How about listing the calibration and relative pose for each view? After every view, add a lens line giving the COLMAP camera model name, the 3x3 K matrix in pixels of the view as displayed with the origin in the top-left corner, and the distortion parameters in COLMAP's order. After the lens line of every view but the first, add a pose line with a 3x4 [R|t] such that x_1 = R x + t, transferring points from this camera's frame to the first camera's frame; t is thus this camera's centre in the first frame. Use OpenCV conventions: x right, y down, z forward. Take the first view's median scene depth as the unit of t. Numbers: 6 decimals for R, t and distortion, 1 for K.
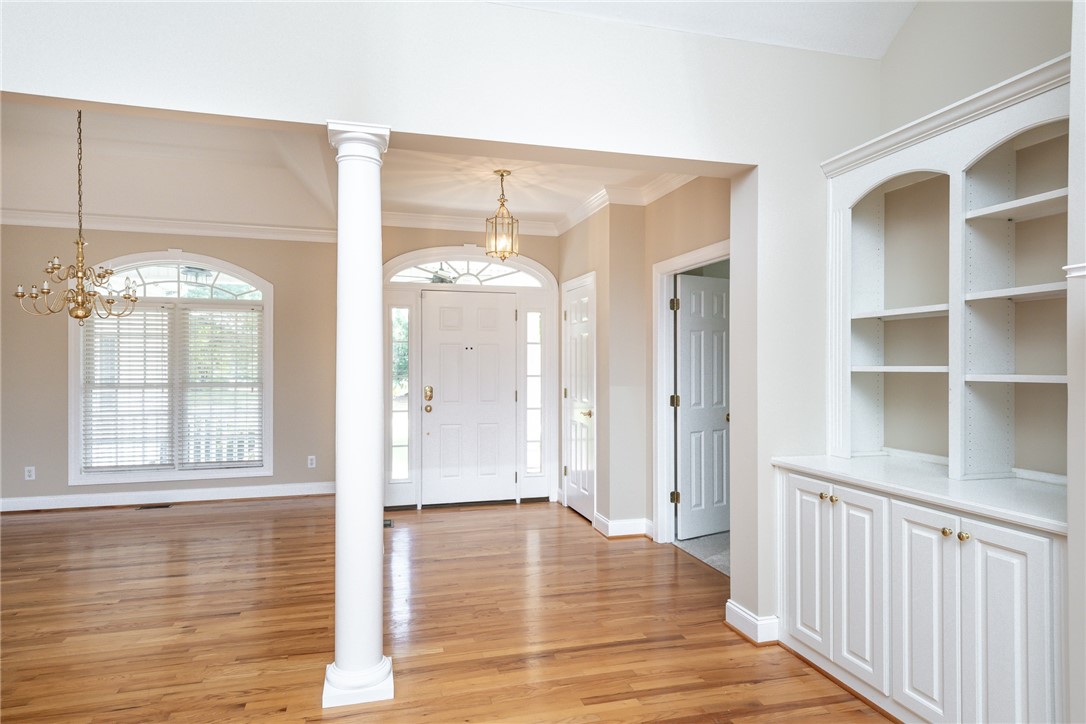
lens RADIAL K [[630.8, 0, 547.6], [0, 630.8, 369.0], [0, 0, 1]] dist [0.020524, -0.001633]
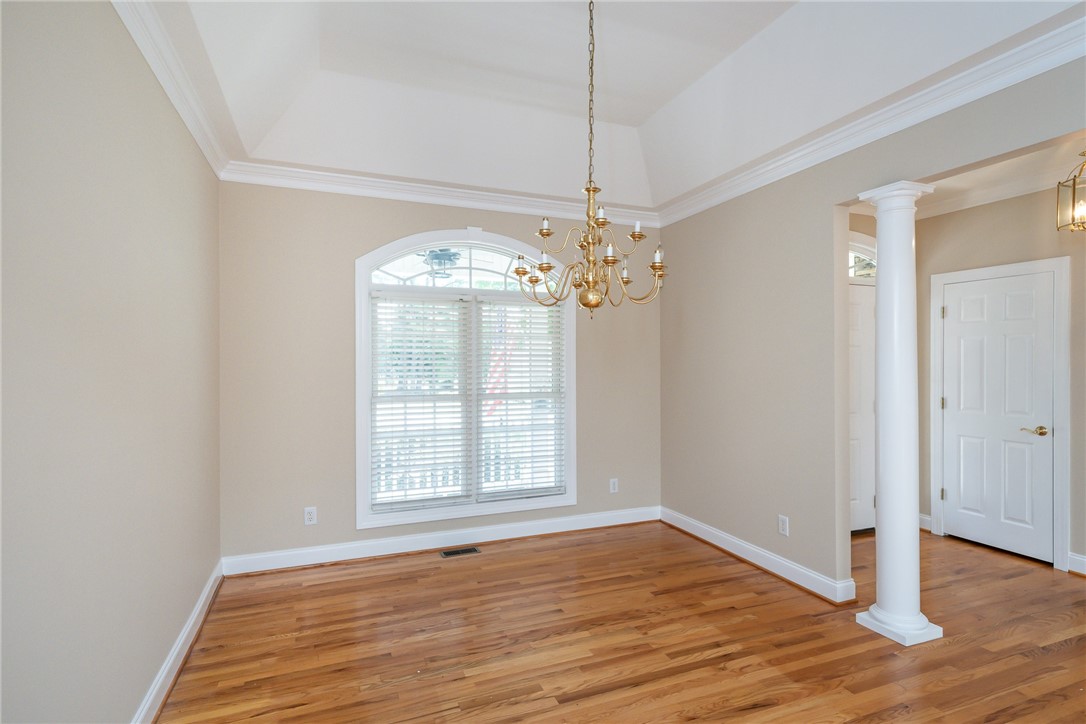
lens RADIAL K [[536.4, 0, 545.6], [0, 536.4, 366.6], [0, 0, 1]] dist [0.003326, 0.000098]
pose [[0.994448, -0.002435, 0.105205, -0.582384], [0.002222, 0.999995, 0.002144, -0.014802], [-0.105210, -0.001898, 0.994448, 0.326175]]
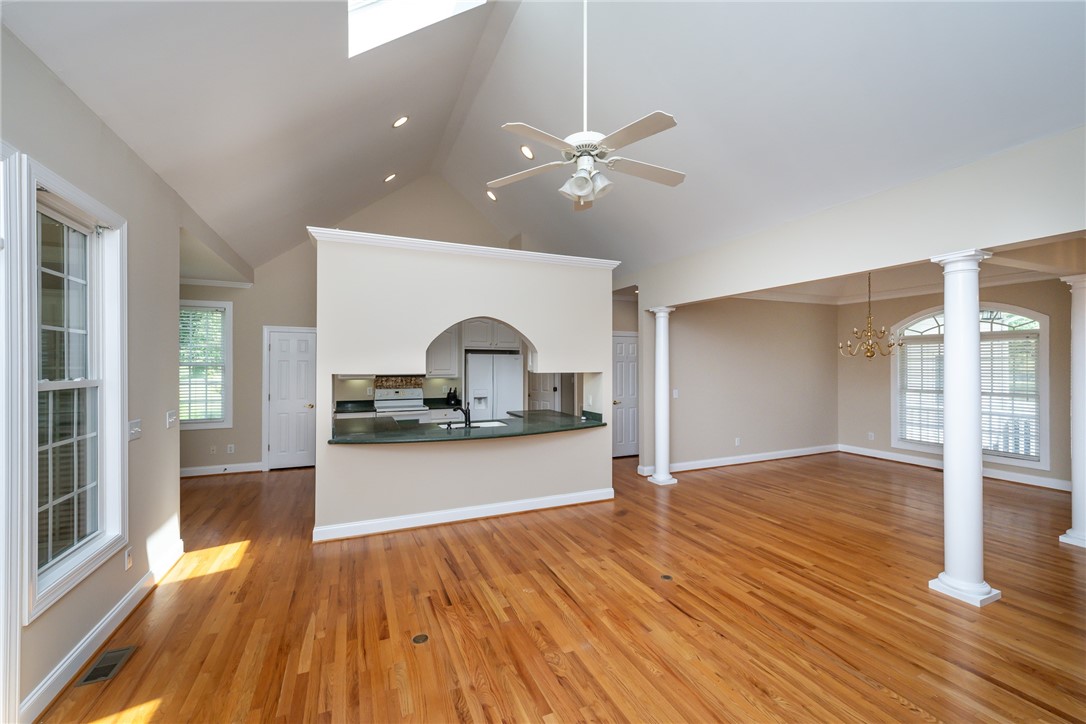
lens RADIAL K [[439.6, 0, 543.0], [0, 439.6, 362.0], [0, 0, 1]] dist [0.002753, 0.000160]
pose [[0.137367, -0.006322, -0.990500, 0.300600], [-0.003842, 0.999969, -0.006915, -0.035870], [0.990513, 0.004755, 0.137338, -0.100947]]
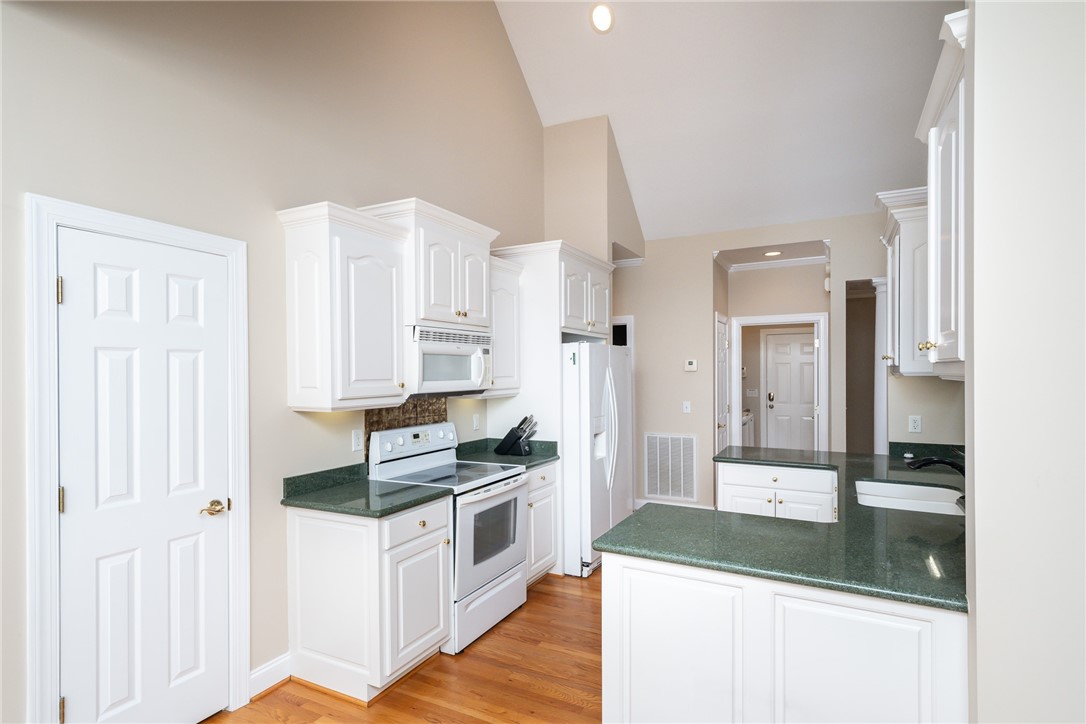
lens RADIAL K [[564.8, 0, 536.0], [0, 564.8, 373.1], [0, 0, 1]] dist [0.016242, 0.001000]
pose [[0.719490, 0.000234, -0.694503, -0.423201], [0.002386, 0.999993, 0.002808, -0.028248], [0.694499, -0.003678, 0.719484, -0.663130]]
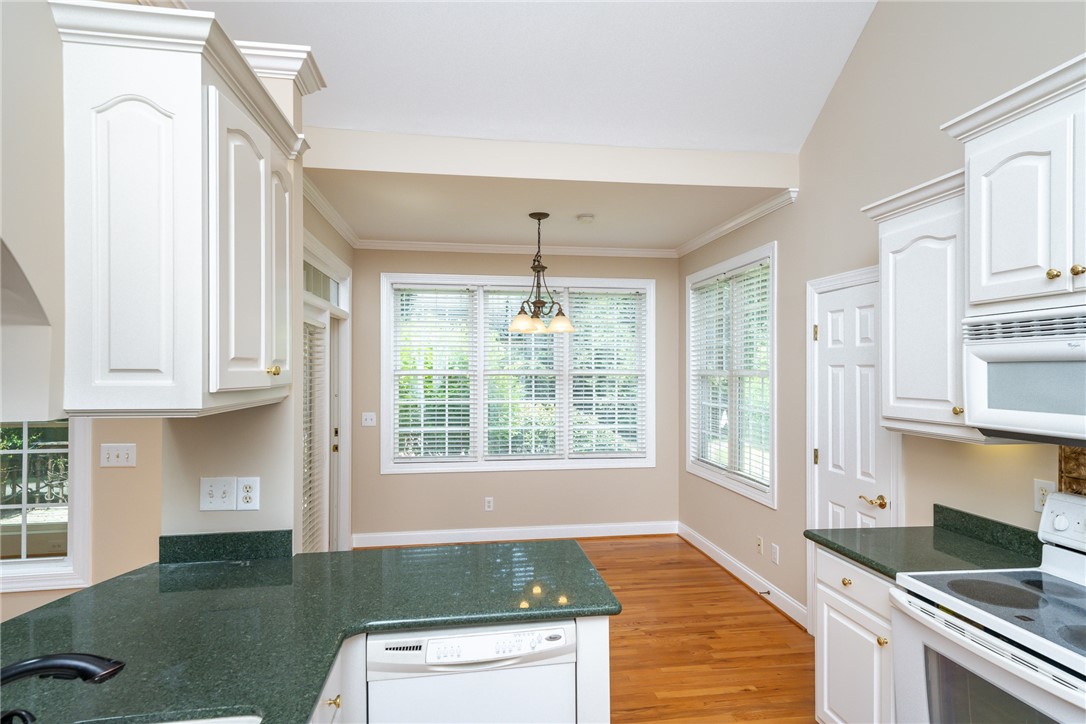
lens RADIAL K [[593.4, 0, 546.0], [0, 593.4, 370.3], [0, 0, 1]] dist [0.015456, 0.000411]
pose [[-0.991707, -0.001612, 0.128506, -0.666989], [-0.000934, 0.999985, 0.005332, -0.042020], [-0.128513, 0.005168, -0.991694, 0.003498]]
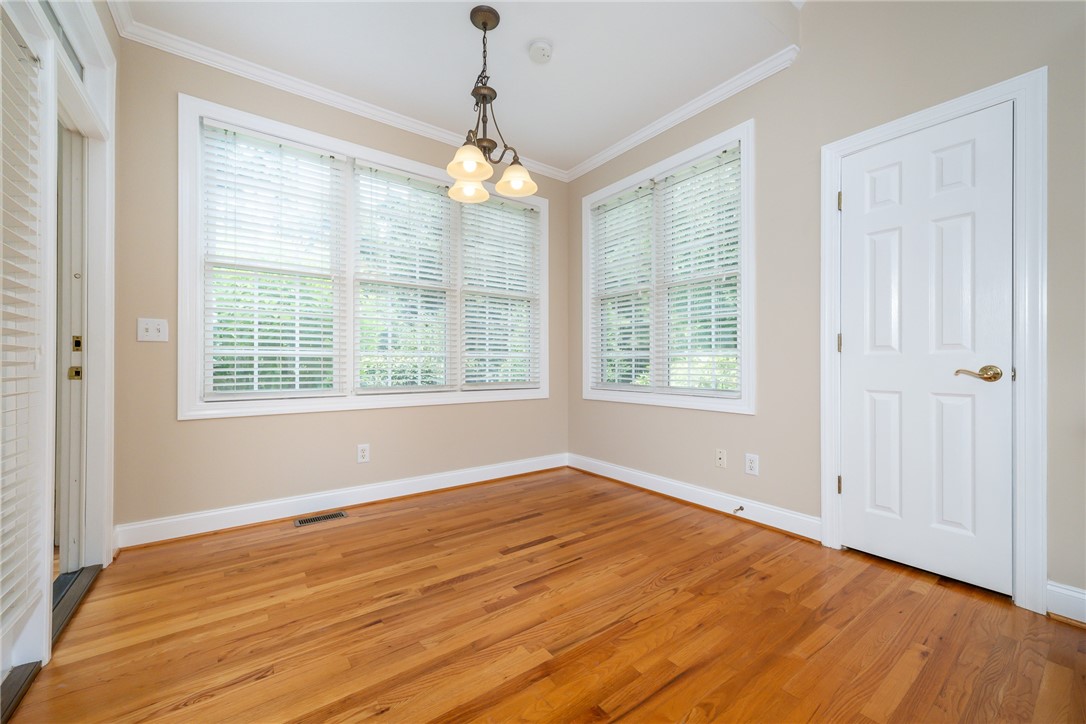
lens RADIAL K [[429.1, 0, 543.0], [0, 429.1, 362.0], [0, 0, 1]] dist [0.002770, 0.000285]
pose [[-0.937366, -0.001735, -0.348341, -0.485759], [-0.002151, 0.999997, 0.000807, 0.063010], [0.348338, 0.001506, -0.937368, -0.355759]]
